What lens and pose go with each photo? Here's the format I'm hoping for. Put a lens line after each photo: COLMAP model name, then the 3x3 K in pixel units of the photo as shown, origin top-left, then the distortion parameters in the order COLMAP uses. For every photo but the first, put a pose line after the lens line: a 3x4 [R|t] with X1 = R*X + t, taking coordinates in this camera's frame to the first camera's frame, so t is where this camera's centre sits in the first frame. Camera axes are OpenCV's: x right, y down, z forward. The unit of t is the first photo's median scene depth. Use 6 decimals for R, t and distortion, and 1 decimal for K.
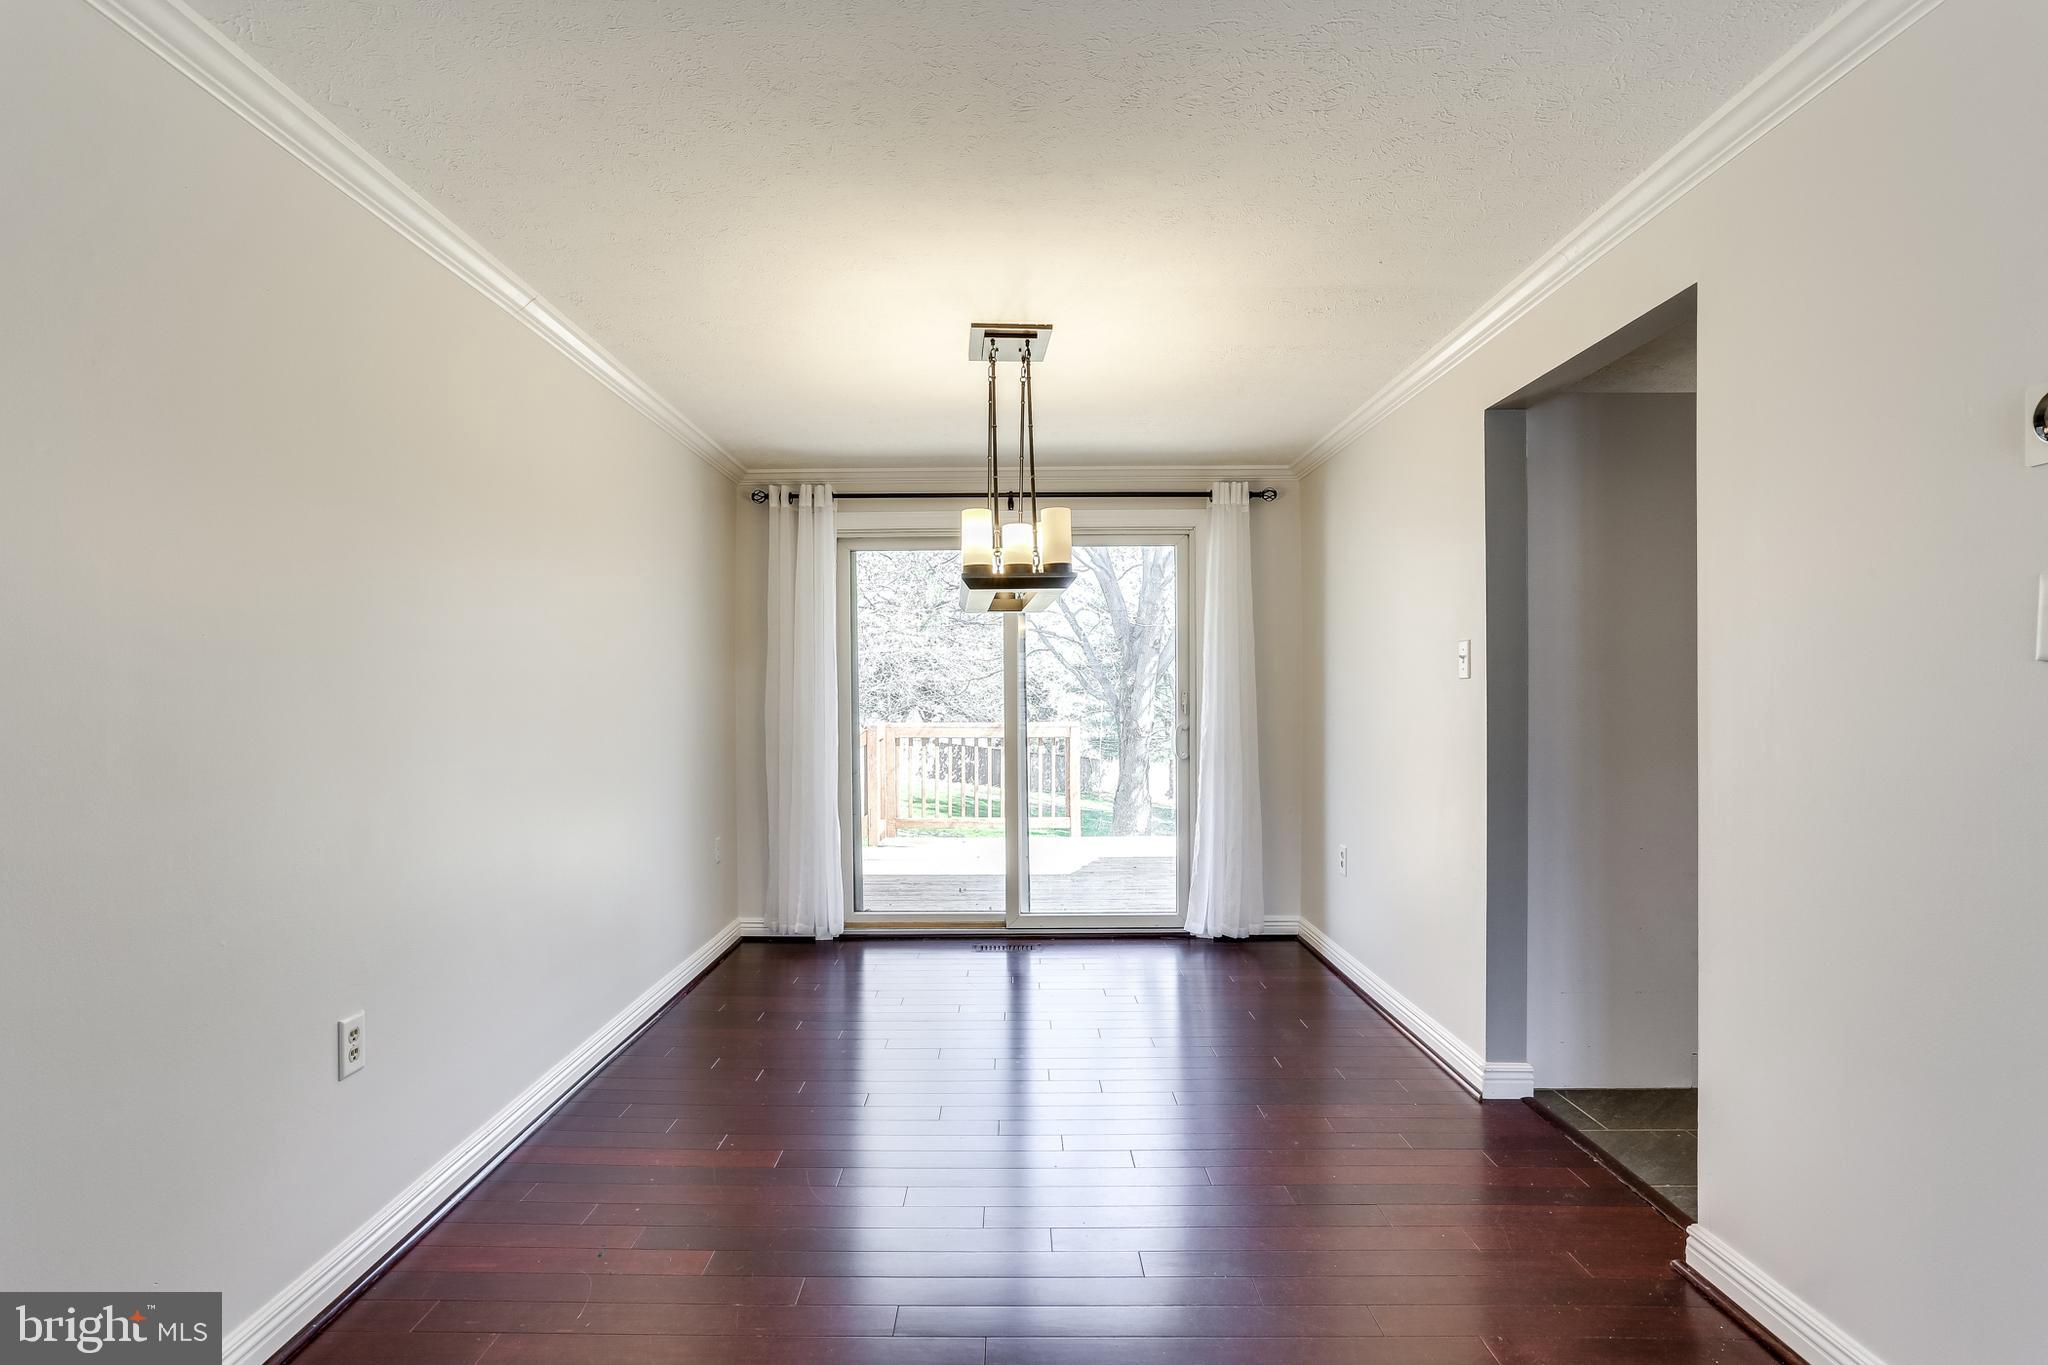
lens RADIAL K [[1008.8, 0, 1022.3], [0, 1008.8, 692.9], [0, 0, 1]] dist [-0.000329, 0.000005]
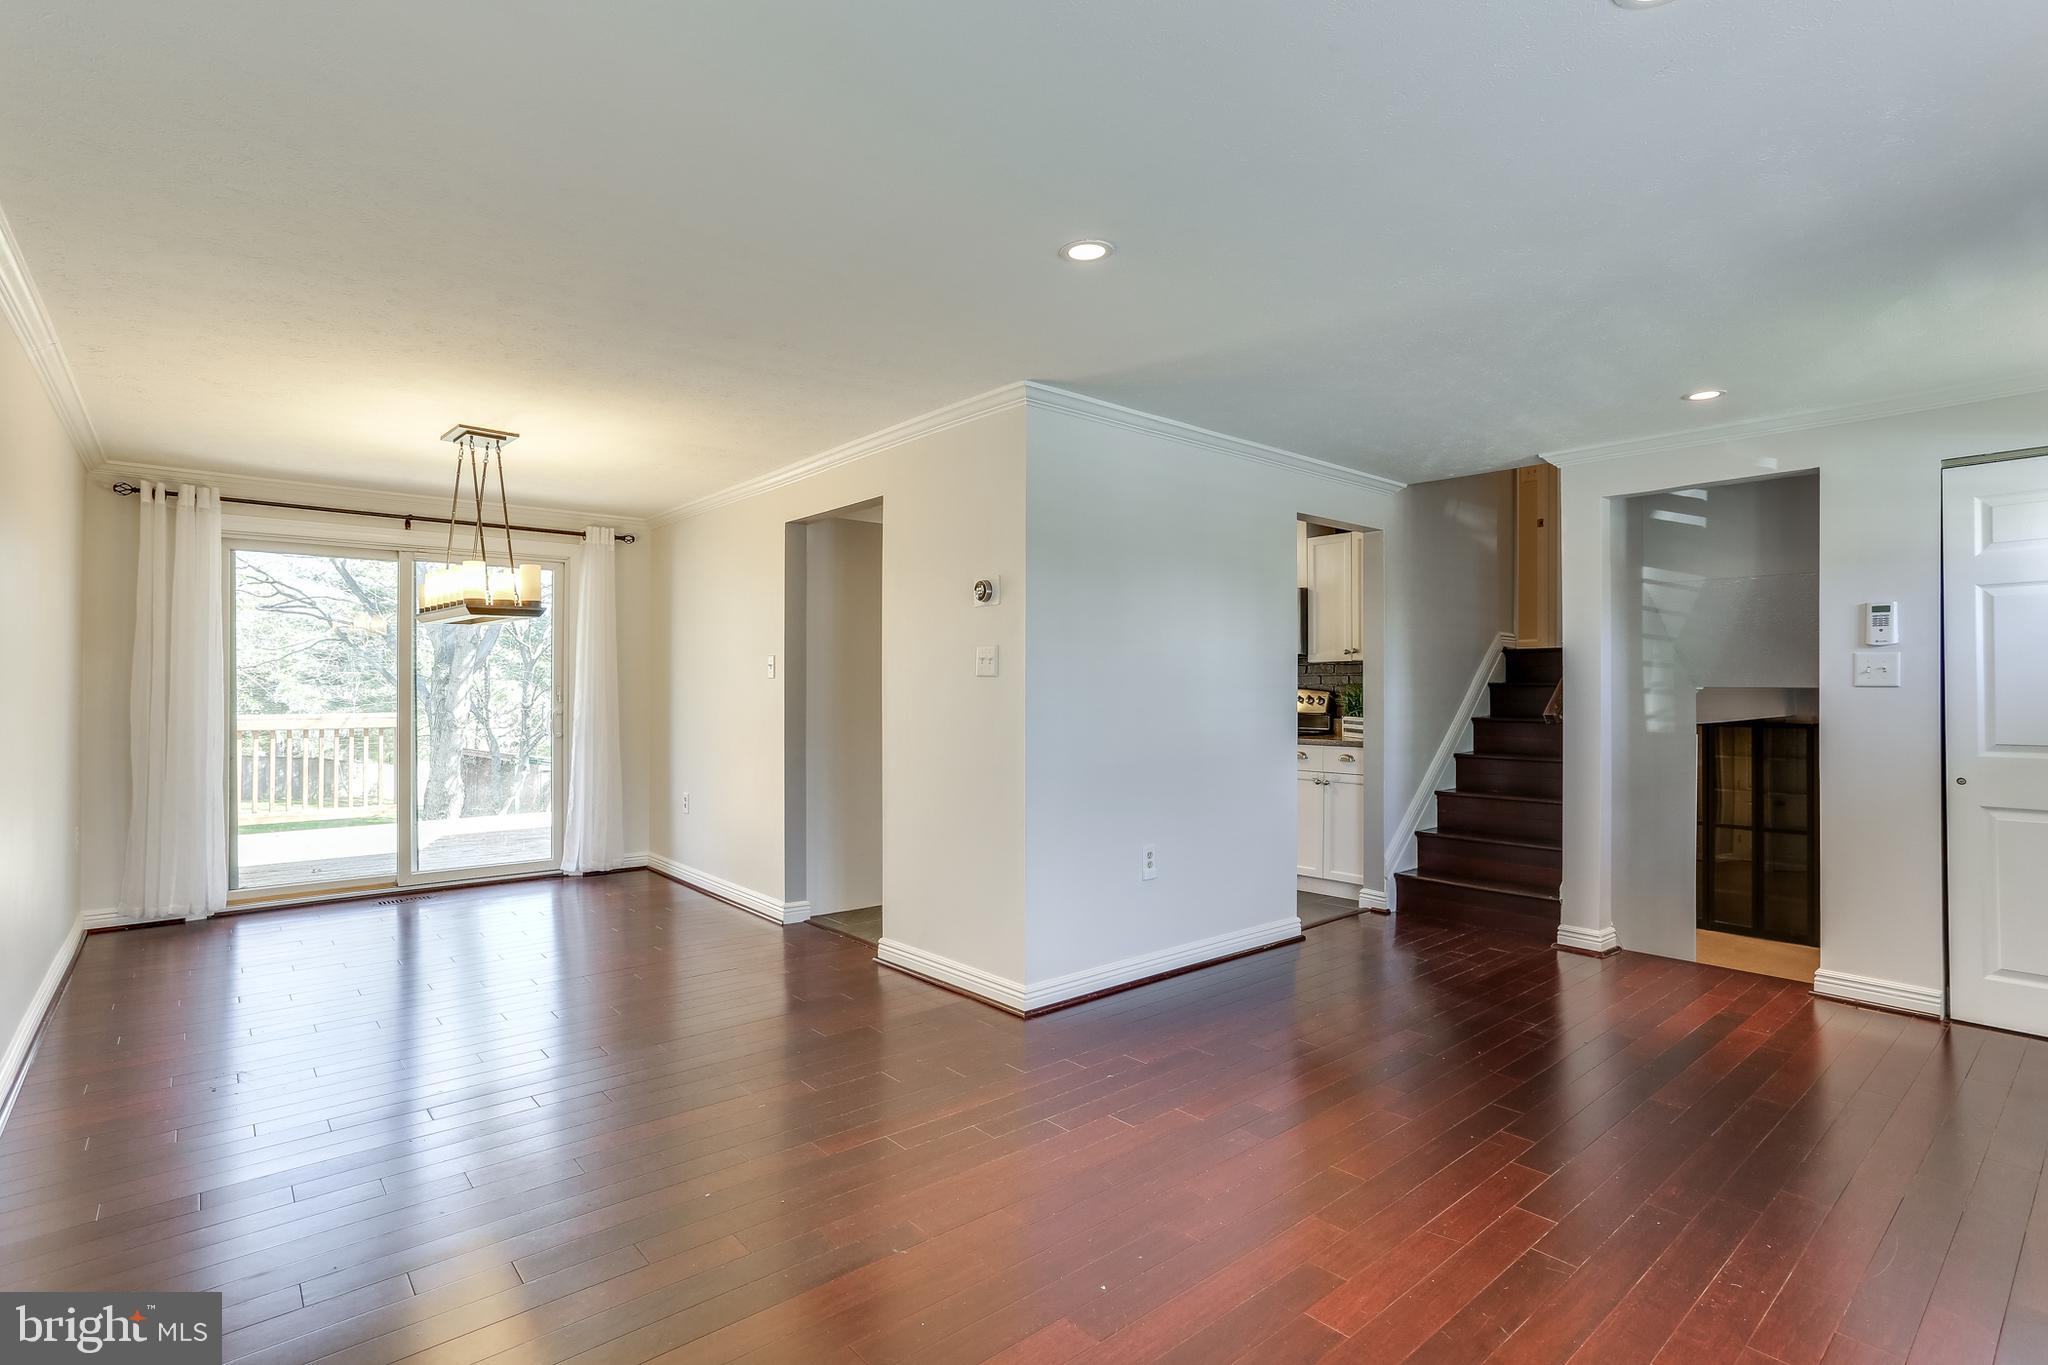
lens RADIAL K [[969.2, 0, 1024.0], [0, 969.2, 682.5], [0, 0, 1]] dist [-0.069832, -0.000090]
pose [[0.762748, 0.009236, 0.646629, -0.173972], [-0.006247, 0.999957, -0.006913, 0.000635], [-0.646665, 0.001234, 0.762773, -0.308317]]
